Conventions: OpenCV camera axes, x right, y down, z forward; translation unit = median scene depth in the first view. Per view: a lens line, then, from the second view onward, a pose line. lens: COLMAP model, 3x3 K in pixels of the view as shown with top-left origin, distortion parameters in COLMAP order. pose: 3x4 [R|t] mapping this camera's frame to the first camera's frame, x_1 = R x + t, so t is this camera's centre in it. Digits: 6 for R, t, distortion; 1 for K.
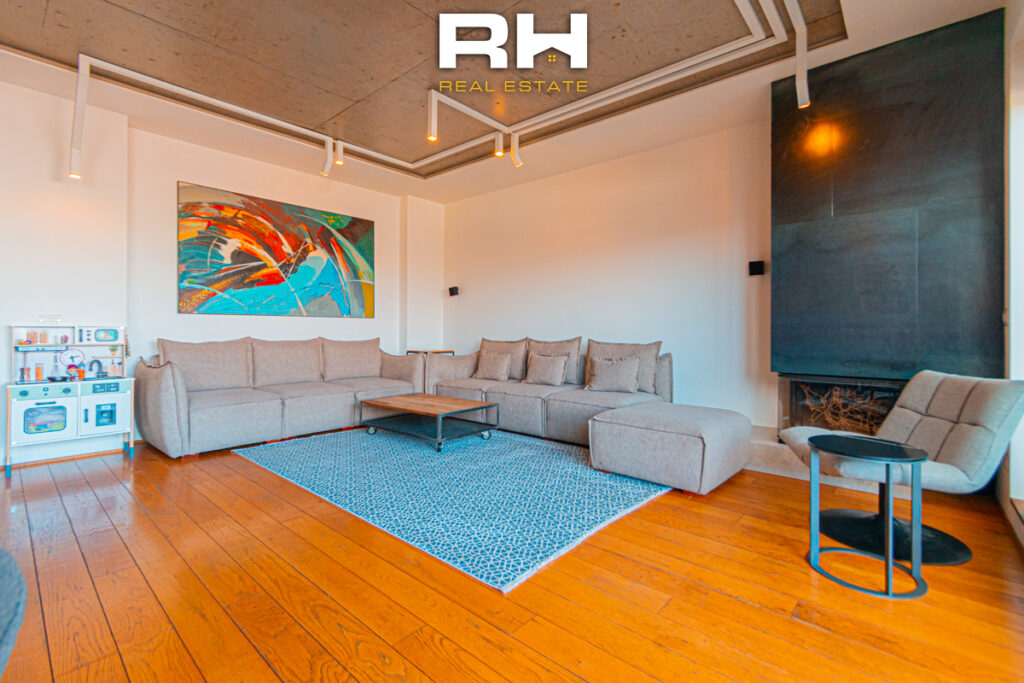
lens RADIAL K [[456.4, 0, 513.7], [0, 456.4, 328.4], [0, 0, 1]] dist [0.000205, -0.000118]
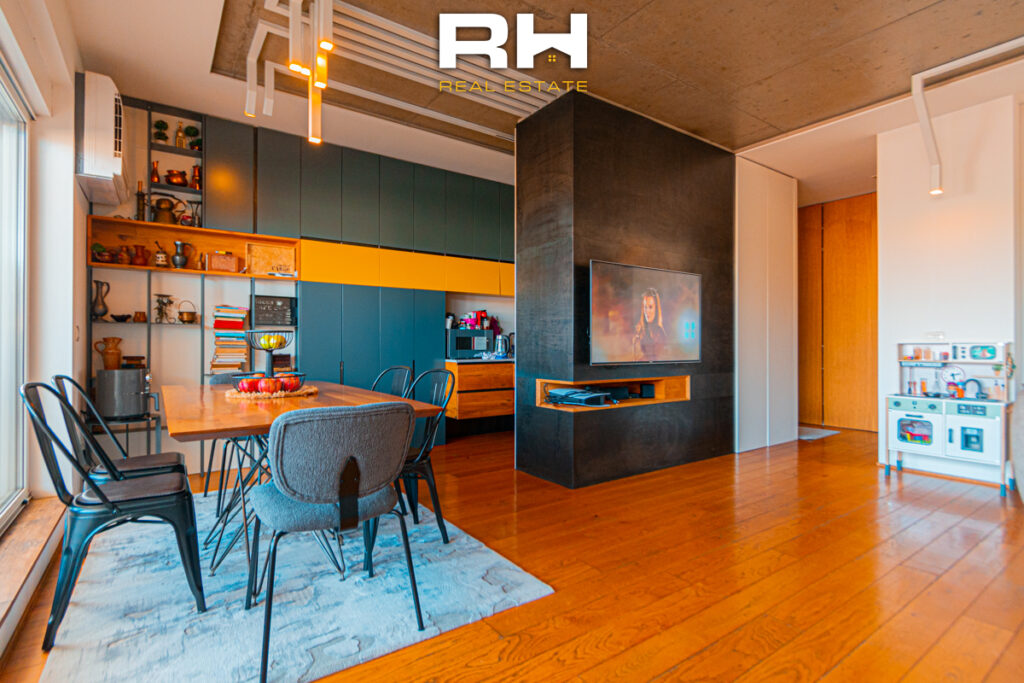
lens RADIAL K [[492.5, 0, 512.0], [0, 492.5, 341.5], [0, 0, 1]] dist [0.000518, -0.000773]
pose [[-0.232984, -0.009676, -0.972432, 0.221366], [0.002794, 0.999940, -0.010620, 0.000780], [0.972476, -0.005192, -0.232943, 0.261892]]
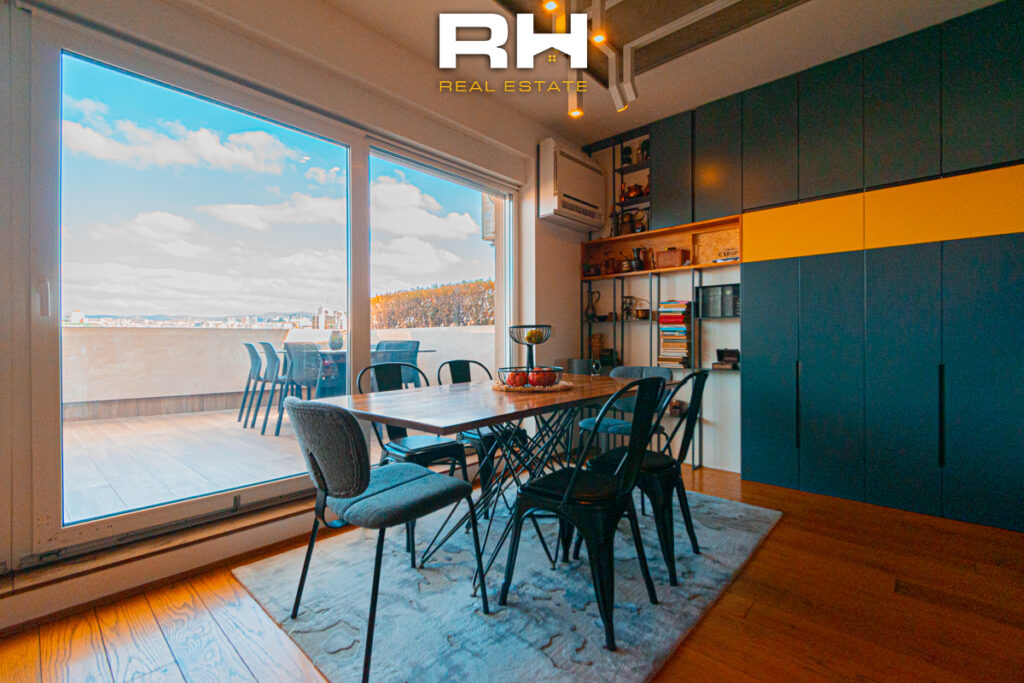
lens RADIAL K [[452.4, 0, 512.0], [0, 452.4, 341.5], [0, 0, 1]] dist [0.001803, 0.000377]
pose [[-0.999774, -0.000446, 0.021278, -0.245842], [-0.000444, 1.000000, 0.000104, 0.000249], [-0.021278, 0.000095, -0.999774, 0.391672]]
